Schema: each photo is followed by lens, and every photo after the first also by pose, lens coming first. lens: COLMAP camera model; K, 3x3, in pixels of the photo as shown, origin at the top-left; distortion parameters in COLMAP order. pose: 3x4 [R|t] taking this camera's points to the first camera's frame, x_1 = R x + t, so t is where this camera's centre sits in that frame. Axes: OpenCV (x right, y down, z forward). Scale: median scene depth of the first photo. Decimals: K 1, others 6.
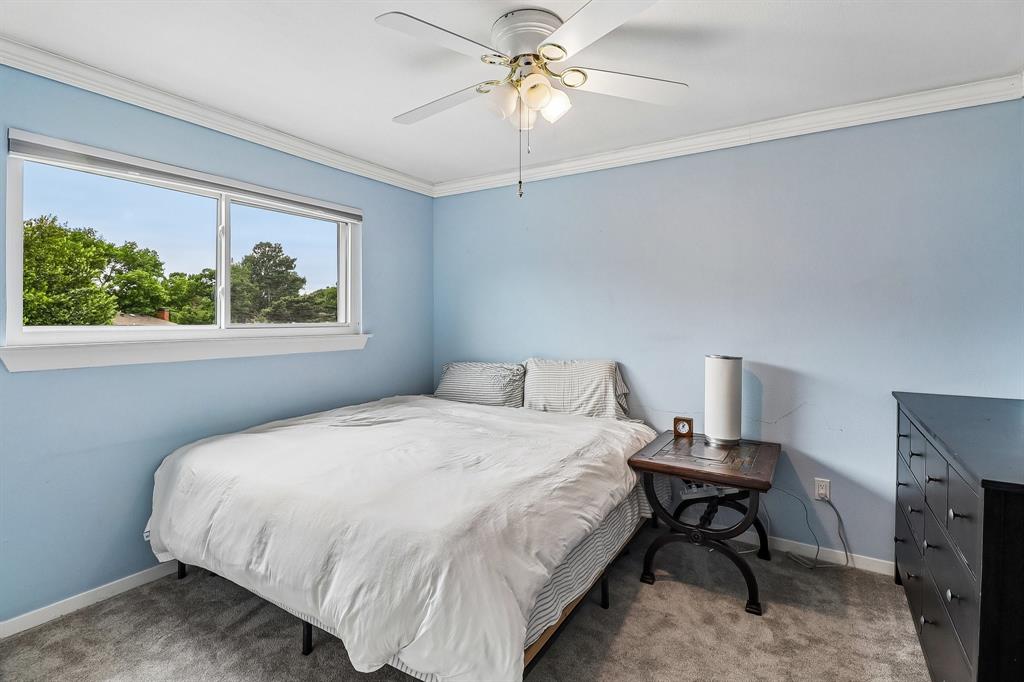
lens RADIAL K [[483.4, 0, 507.7], [0, 483.4, 313.7], [0, 0, 1]] dist [-0.000369, -0.000309]
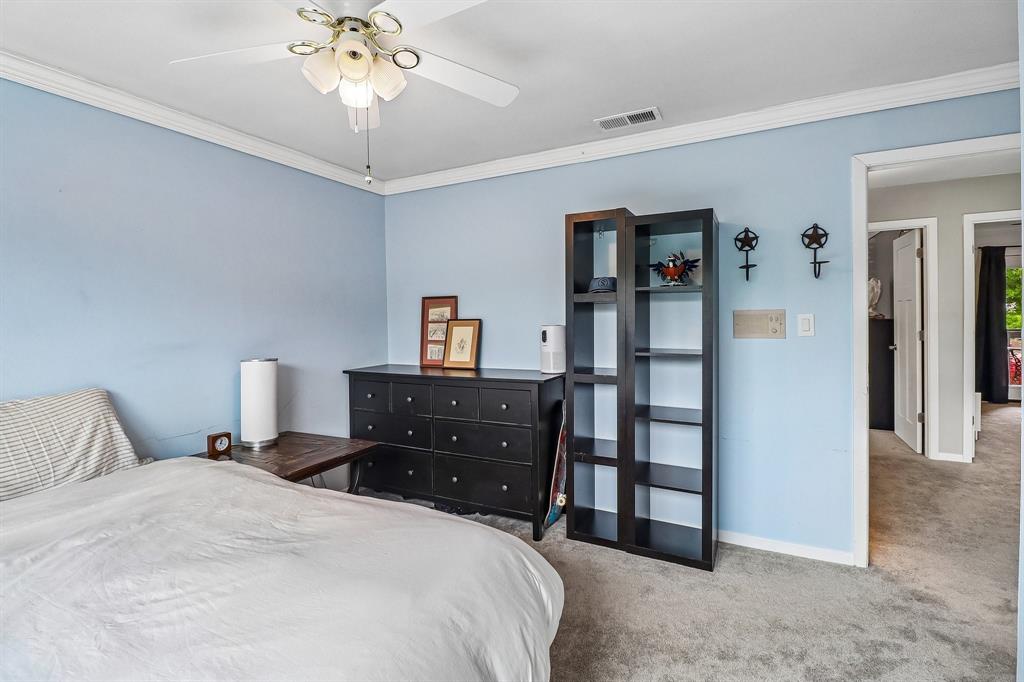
lens RADIAL K [[483.4, 0, 507.7], [0, 483.4, 313.7], [0, 0, 1]] dist [-0.000369, -0.000309]
pose [[-0.092989, 0.000980, 0.995667, -0.853858], [0.009076, 0.999959, -0.000137, -0.002224], [-0.995626, 0.009024, -0.092994, 0.809723]]
